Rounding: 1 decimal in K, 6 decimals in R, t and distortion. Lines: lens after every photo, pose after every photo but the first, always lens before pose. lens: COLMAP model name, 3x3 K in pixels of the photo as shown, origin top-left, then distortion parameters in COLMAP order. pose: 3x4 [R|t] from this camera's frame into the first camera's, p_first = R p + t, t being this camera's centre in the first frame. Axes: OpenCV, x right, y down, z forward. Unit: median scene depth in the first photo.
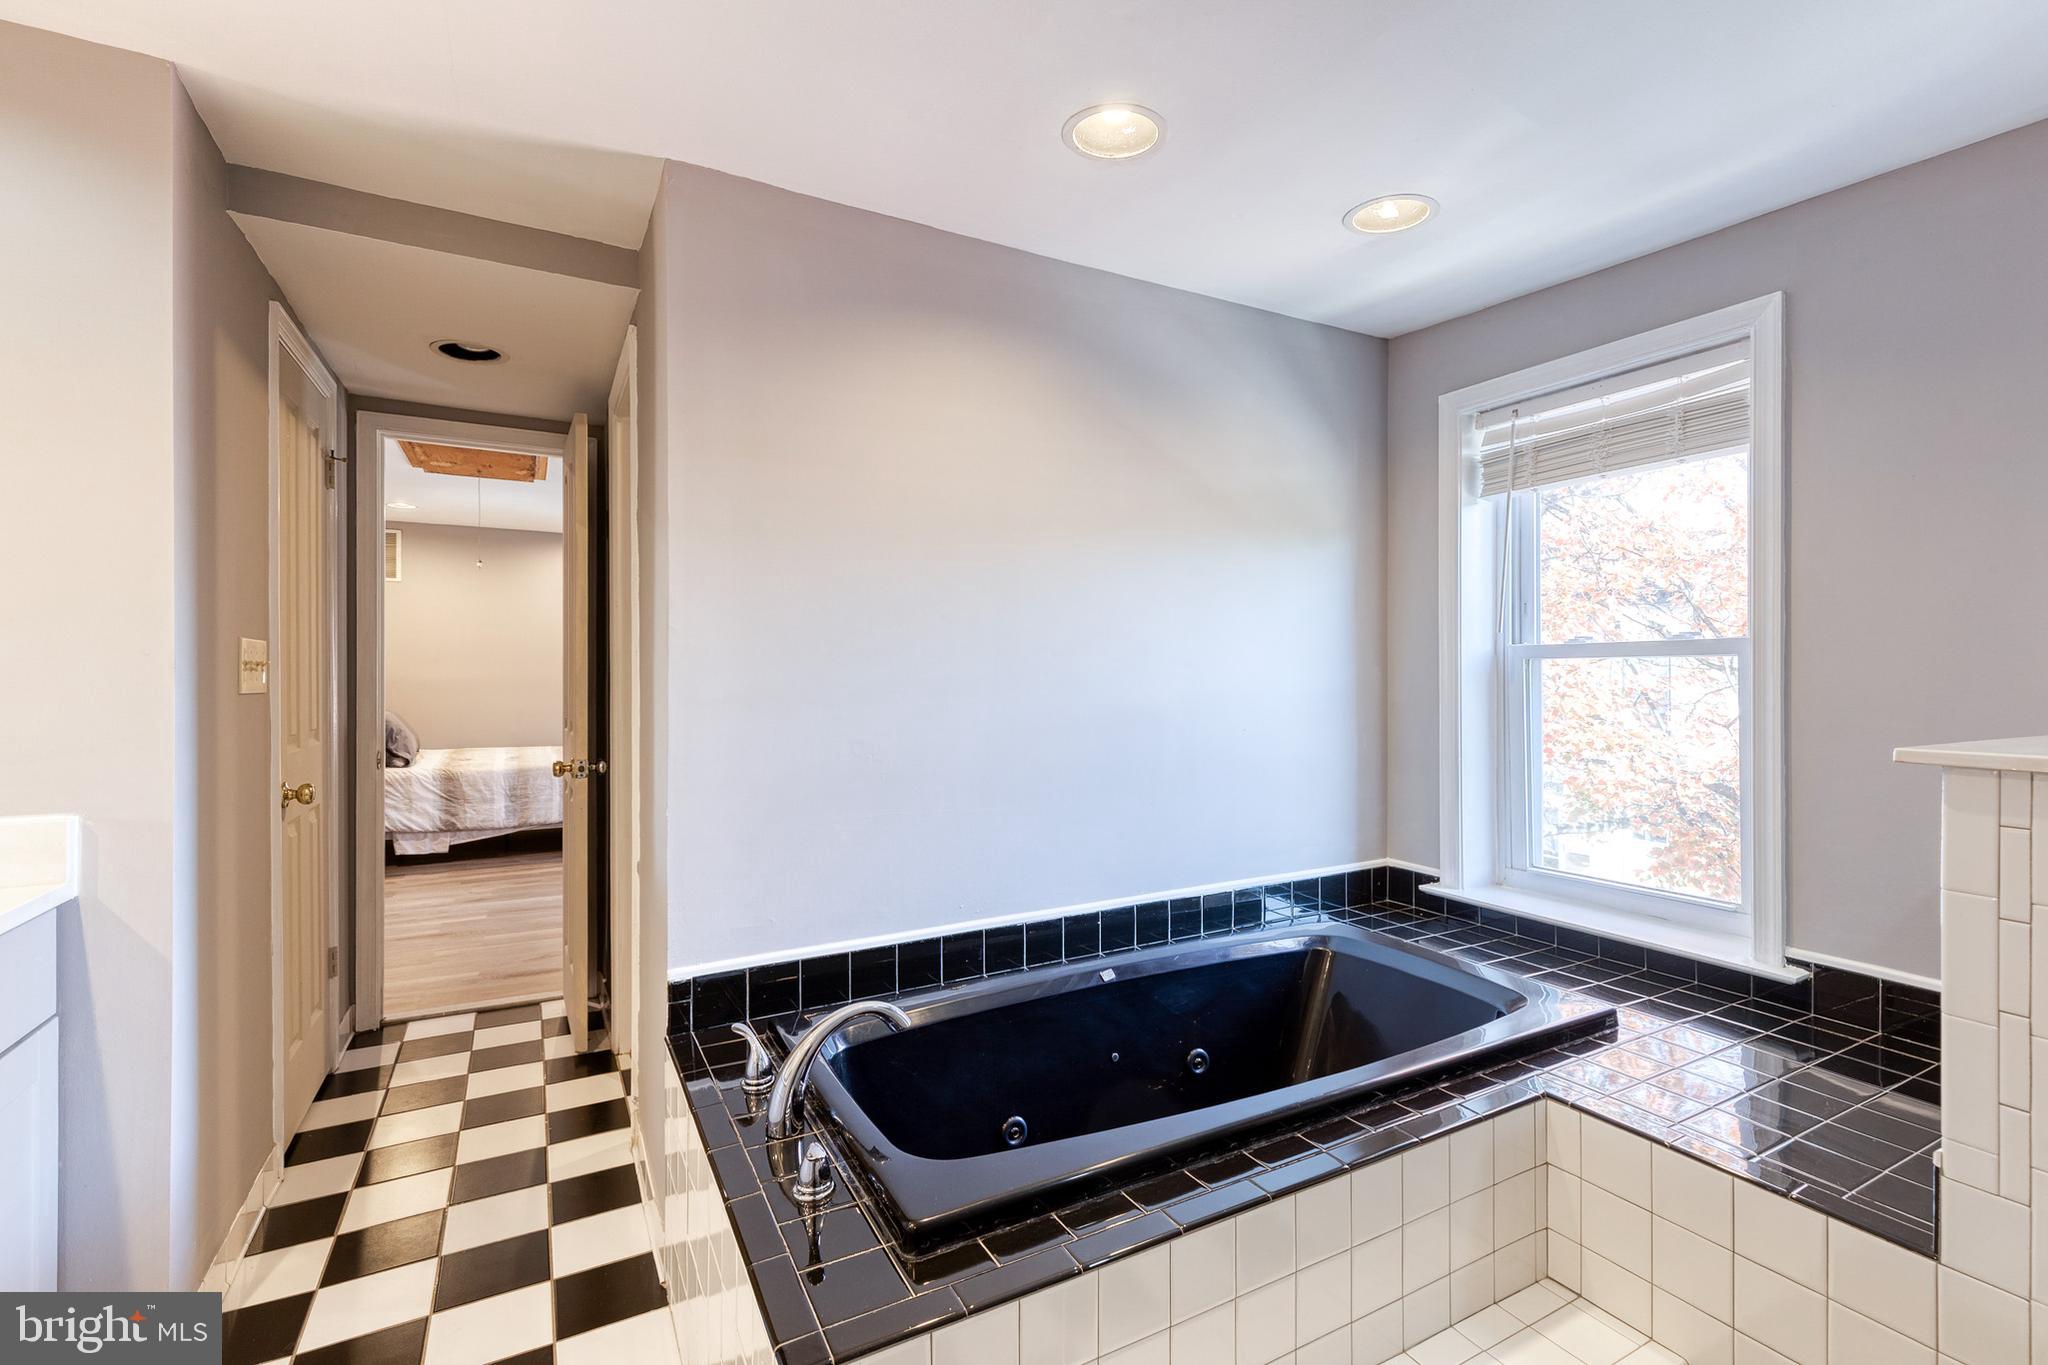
lens RADIAL K [[920.0, 0, 1013.4], [0, 920.0, 686.3], [0, 0, 1]] dist [0.008383, -0.001705]
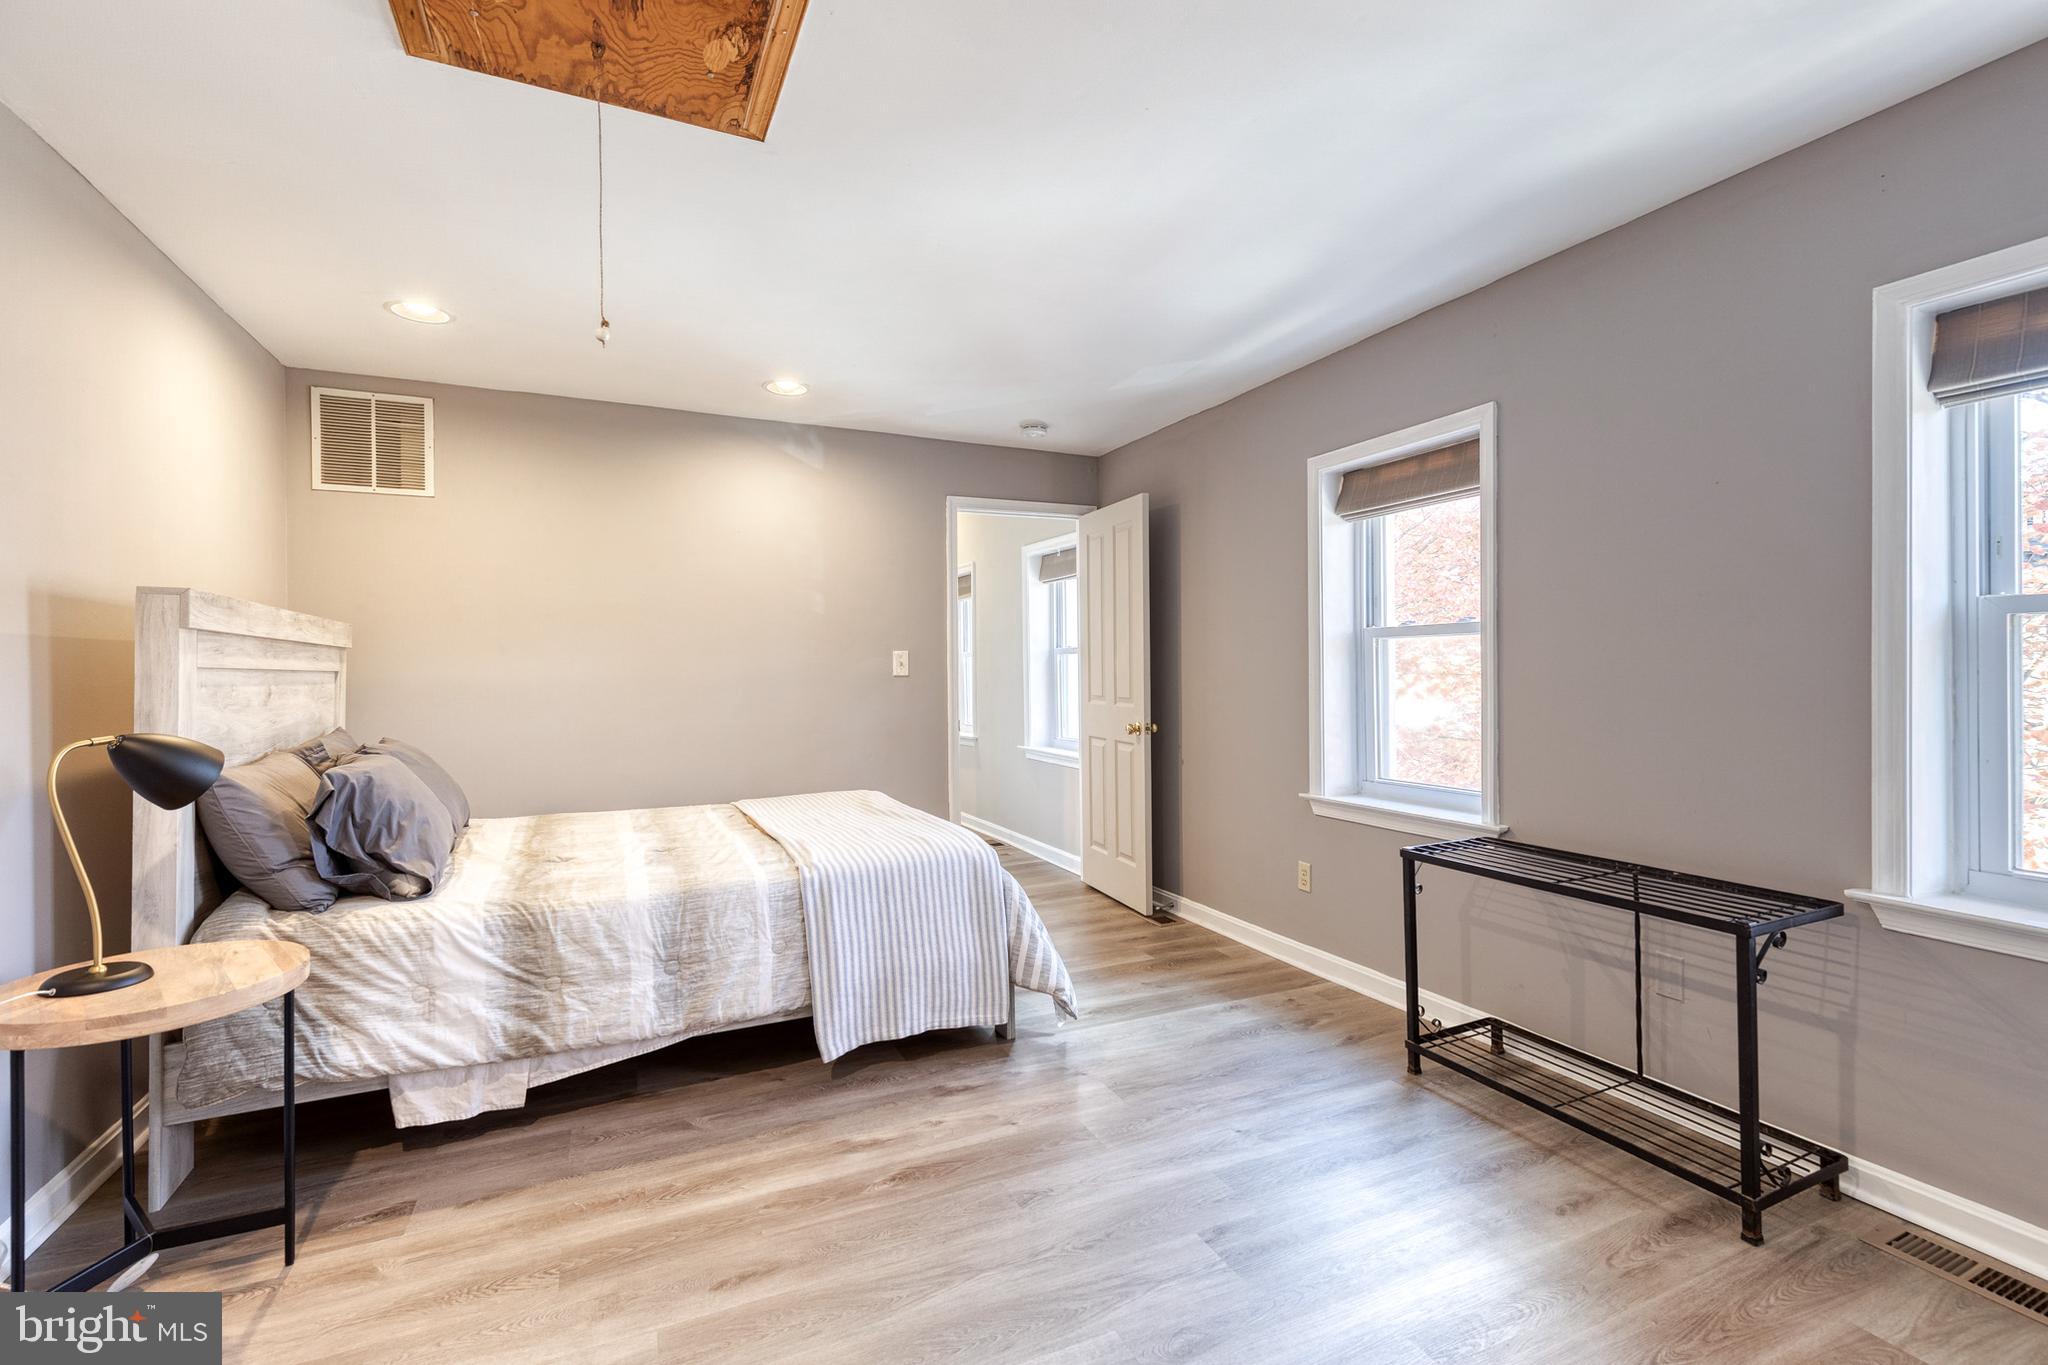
lens RADIAL K [[920.0, 0, 1025.2], [0, 920.0, 682.7], [0, 0, 1]] dist [0.008383, -0.001705]
pose [[0.998178, -0.012515, -0.059024, -0.361352], [0.012918, 0.999896, 0.006451, -0.007740], [0.058938, -0.007202, 0.998236, 0.600615]]
